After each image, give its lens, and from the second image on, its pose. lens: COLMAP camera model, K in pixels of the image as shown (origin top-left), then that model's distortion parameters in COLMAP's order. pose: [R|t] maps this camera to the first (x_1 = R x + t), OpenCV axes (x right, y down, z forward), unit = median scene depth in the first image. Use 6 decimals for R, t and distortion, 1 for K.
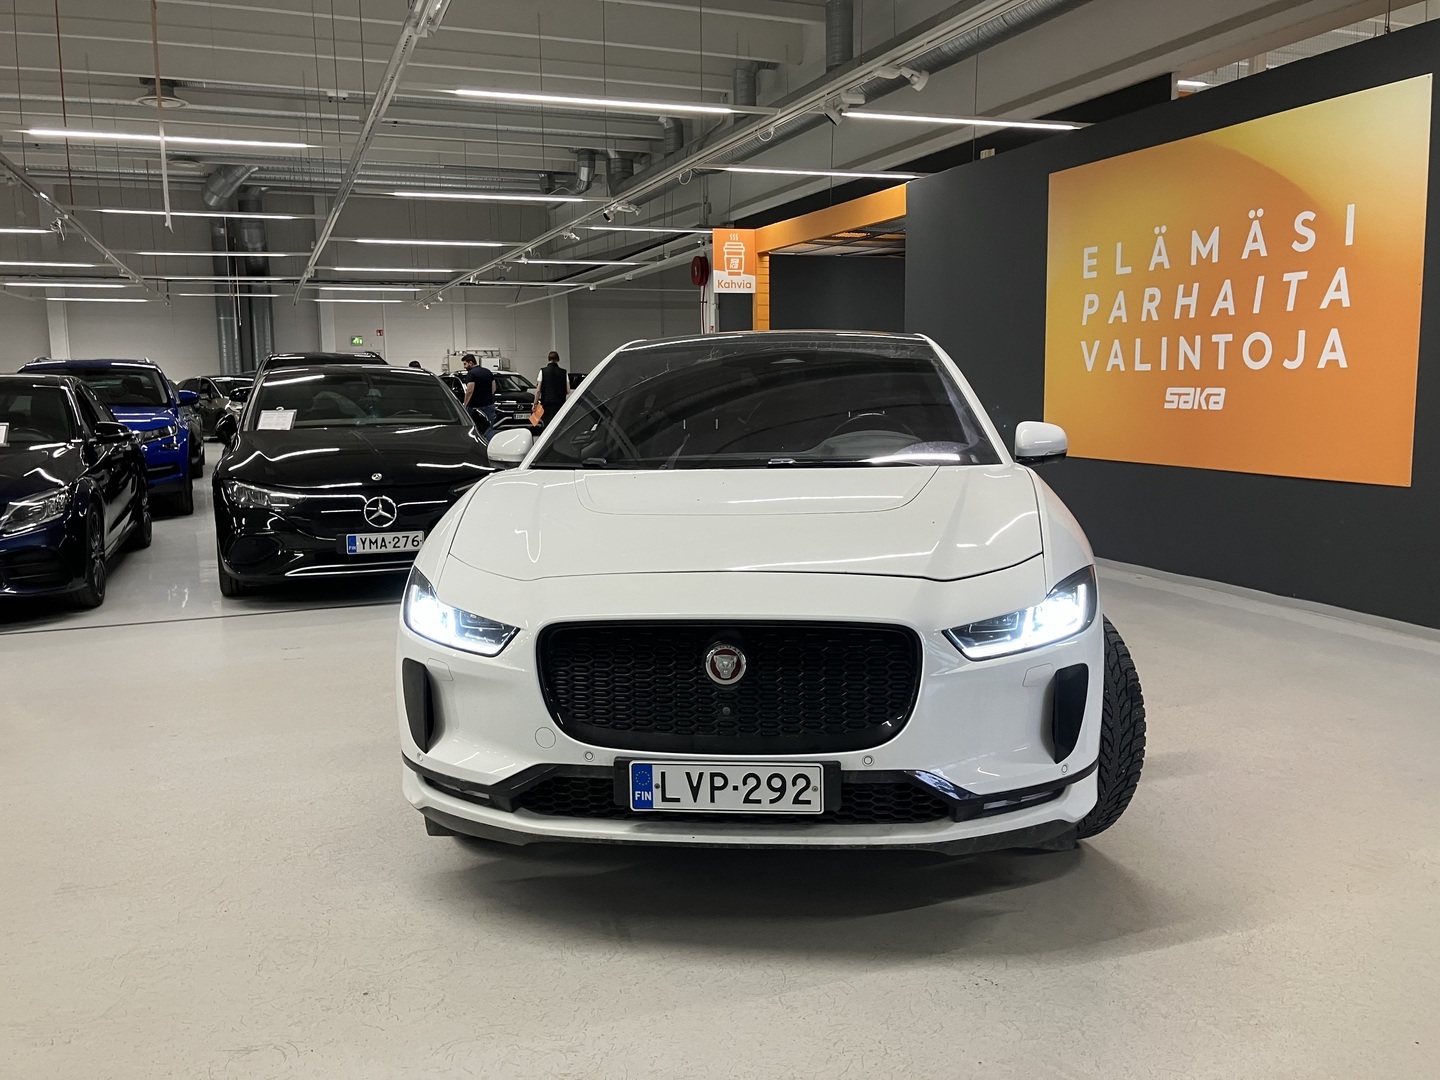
lens RADIAL K [[1179.0, 0, 733.9], [0, 1179.0, 535.9], [0, 0, 1]] dist [0.004377, -0.006457]
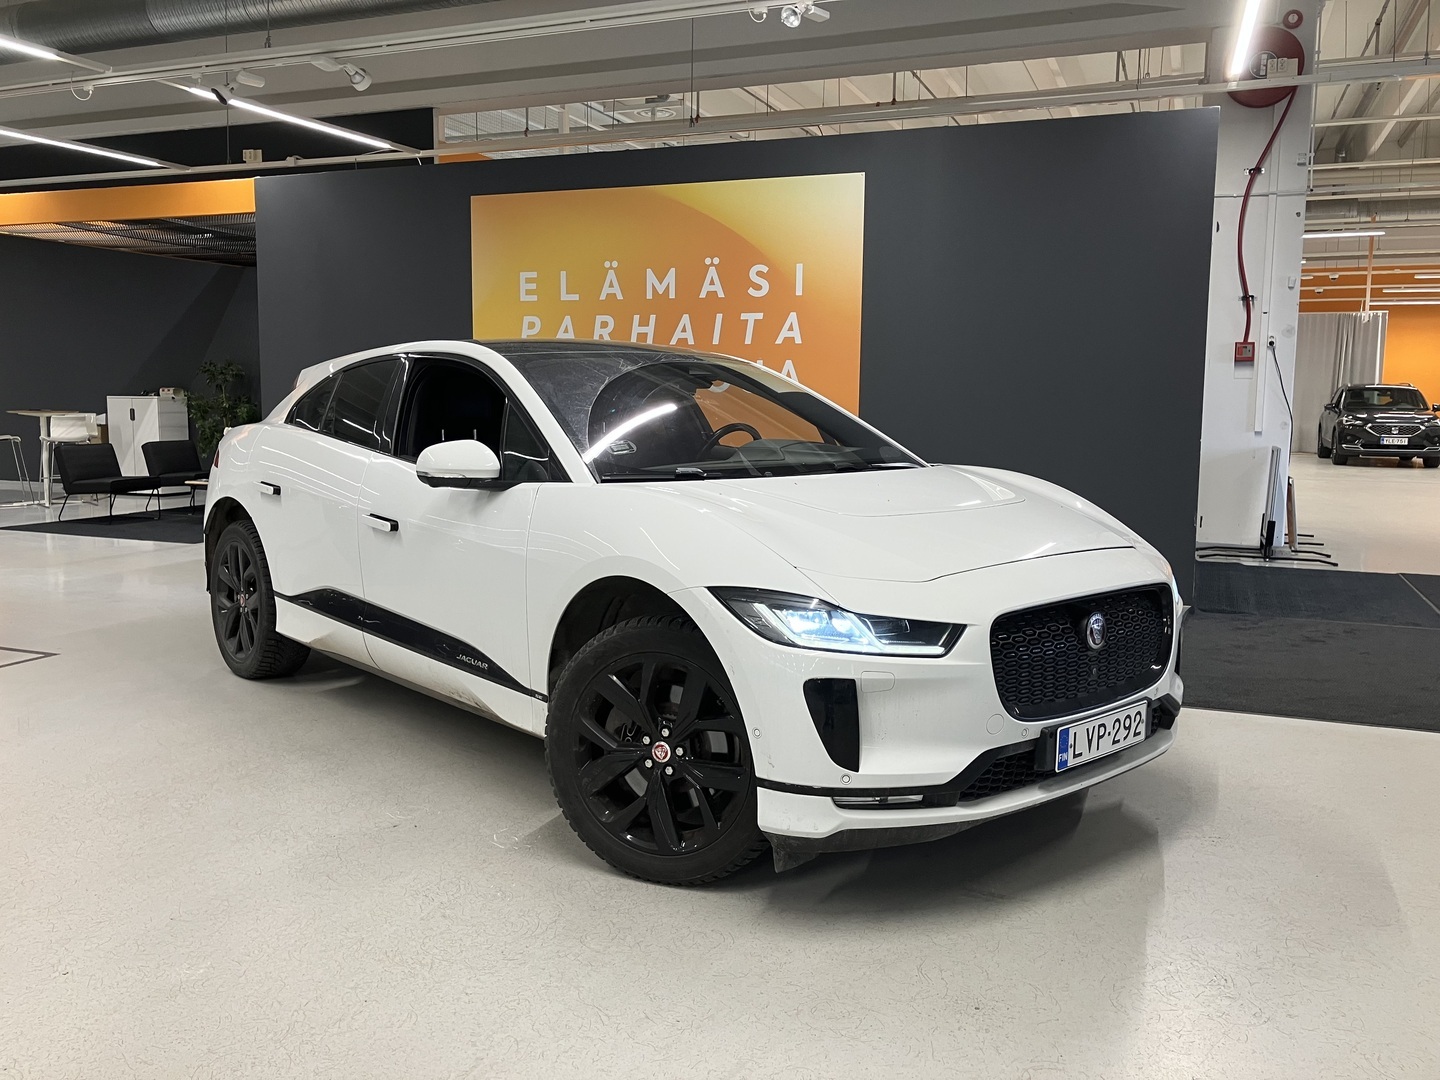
lens RADIAL K [[1160.6, 0, 724.7], [0, 1160.6, 564.2], [0, 0, 1]] dist [0.006846, -0.001891]
pose [[0.687143, -0.081879, 0.721894, -0.455388], [0.075244, 0.996306, 0.041381, -0.014184], [-0.722615, 0.025883, 0.690766, 0.193239]]
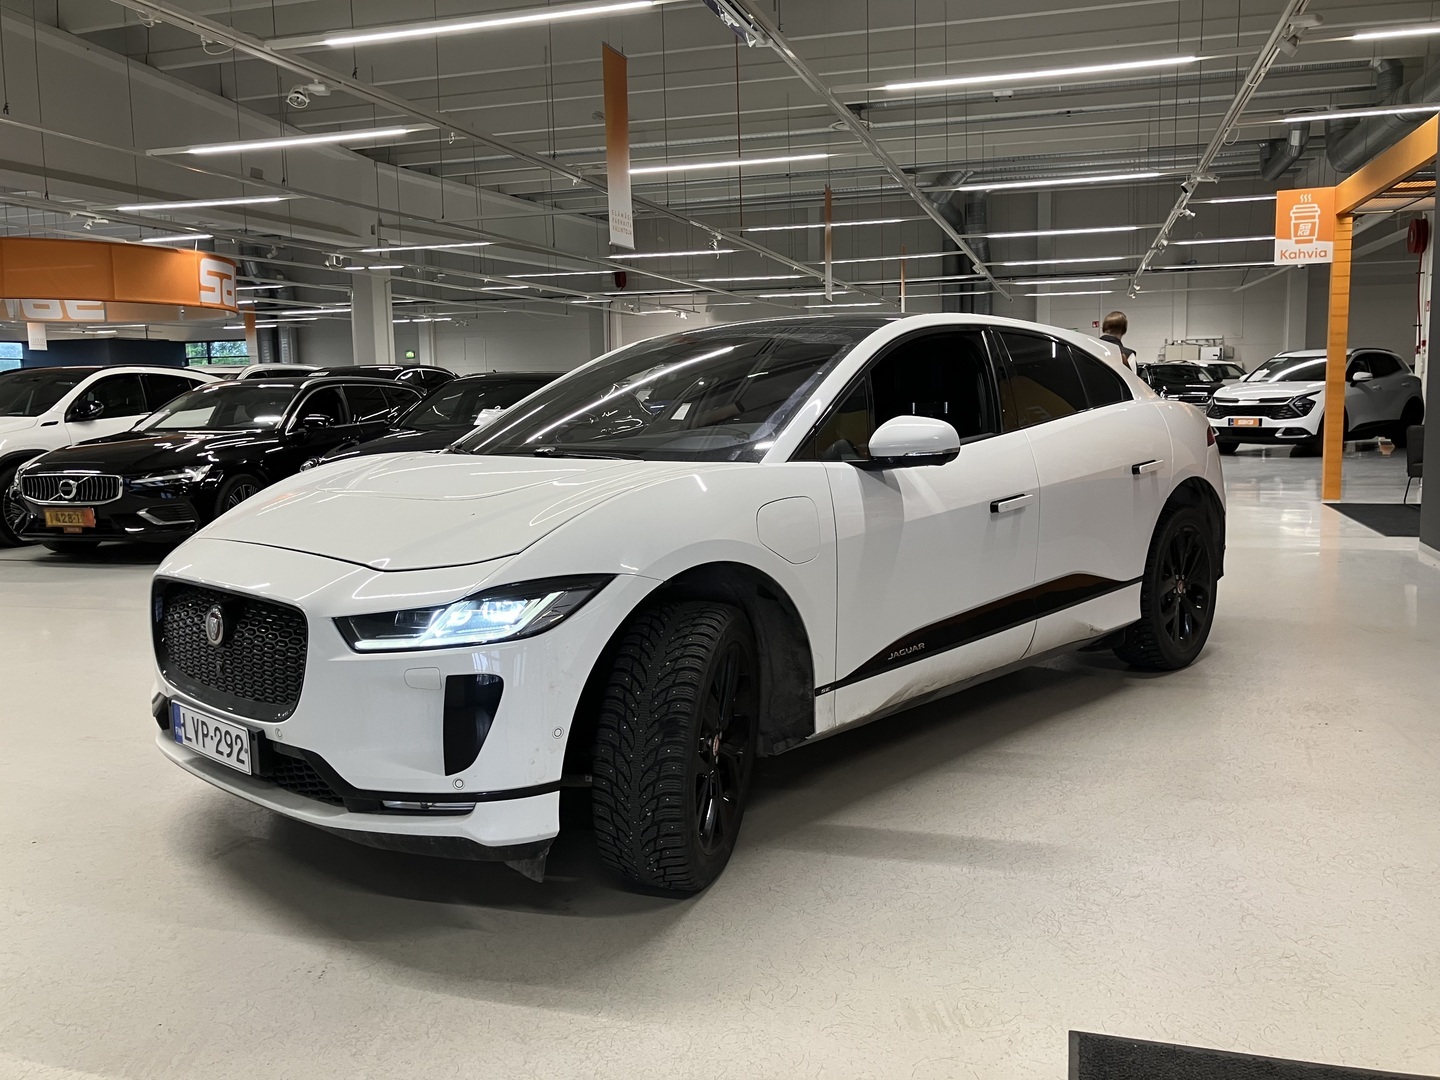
lens RADIAL K [[1179.0, 0, 733.9], [0, 1179.0, 535.9], [0, 0, 1]] dist [0.004377, -0.006457]
pose [[0.797642, 0.069796, -0.599079, 0.433984], [-0.065929, 0.997419, 0.028424, -0.016575], [0.599517, 0.016824, 0.800185, 0.166691]]
